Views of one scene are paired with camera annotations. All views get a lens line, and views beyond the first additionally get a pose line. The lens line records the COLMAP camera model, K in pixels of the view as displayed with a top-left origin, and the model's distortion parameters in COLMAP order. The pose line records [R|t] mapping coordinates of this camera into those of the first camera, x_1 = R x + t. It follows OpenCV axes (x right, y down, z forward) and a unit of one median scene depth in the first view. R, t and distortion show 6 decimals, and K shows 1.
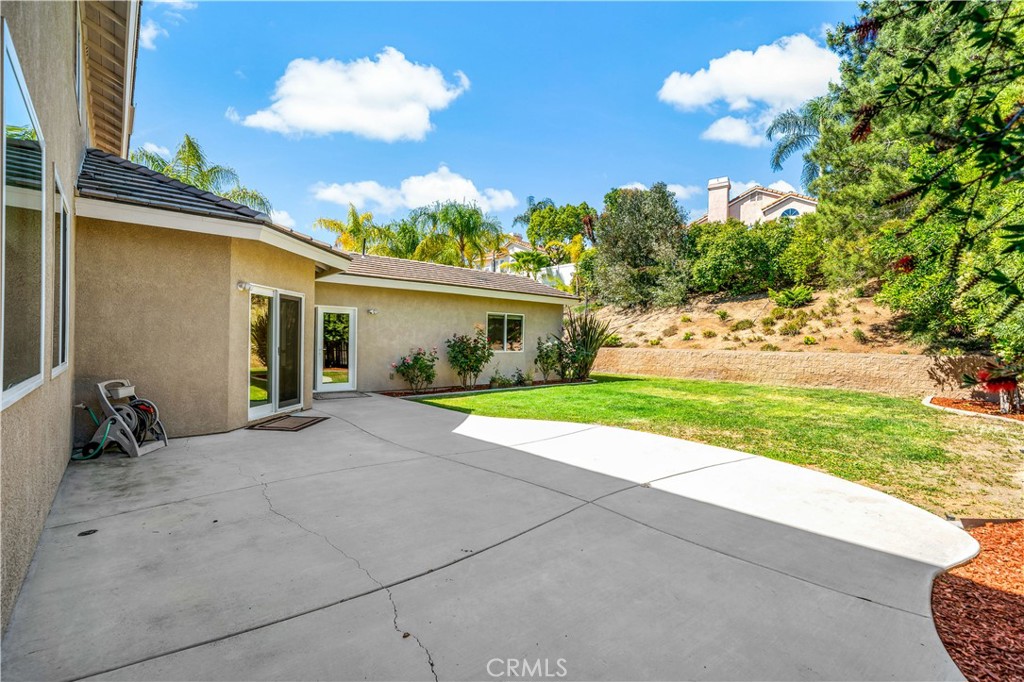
lens RADIAL K [[449.3, 0, 513.9], [0, 449.3, 339.4], [0, 0, 1]] dist [0.004399, 0.000181]
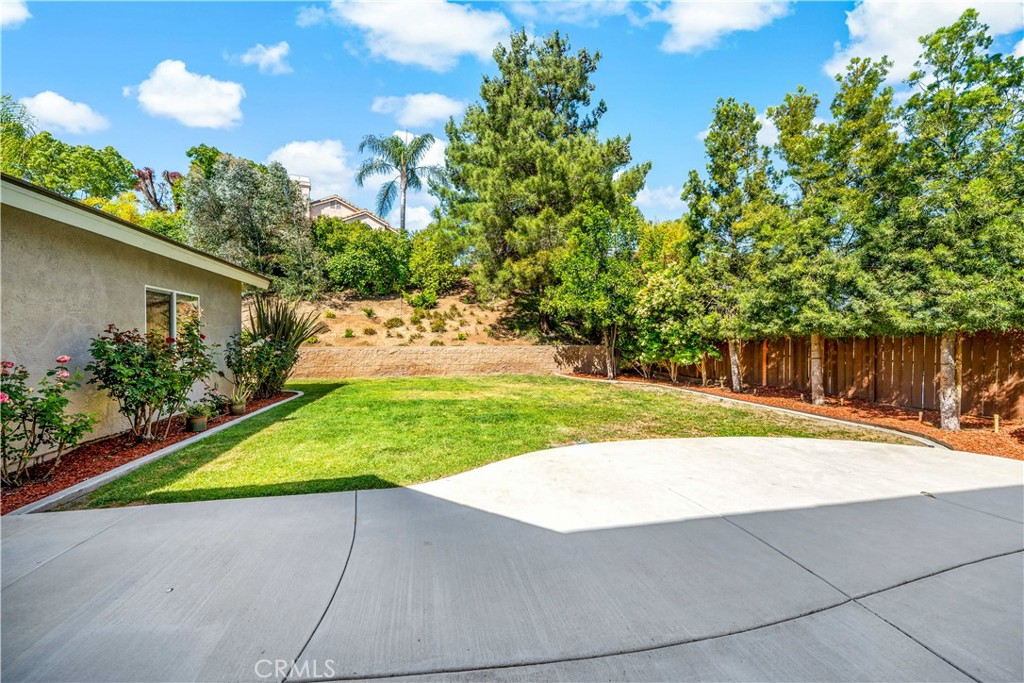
lens RADIAL K [[402.7, 0, 510.4], [0, 402.7, 339.3], [0, 0, 1]] dist [0.000538, -0.000014]
pose [[0.505792, -0.011567, 0.862578, -0.220666], [0.006373, 0.999933, 0.009672, 0.000386], [-0.862632, 0.000605, 0.505832, 0.351515]]
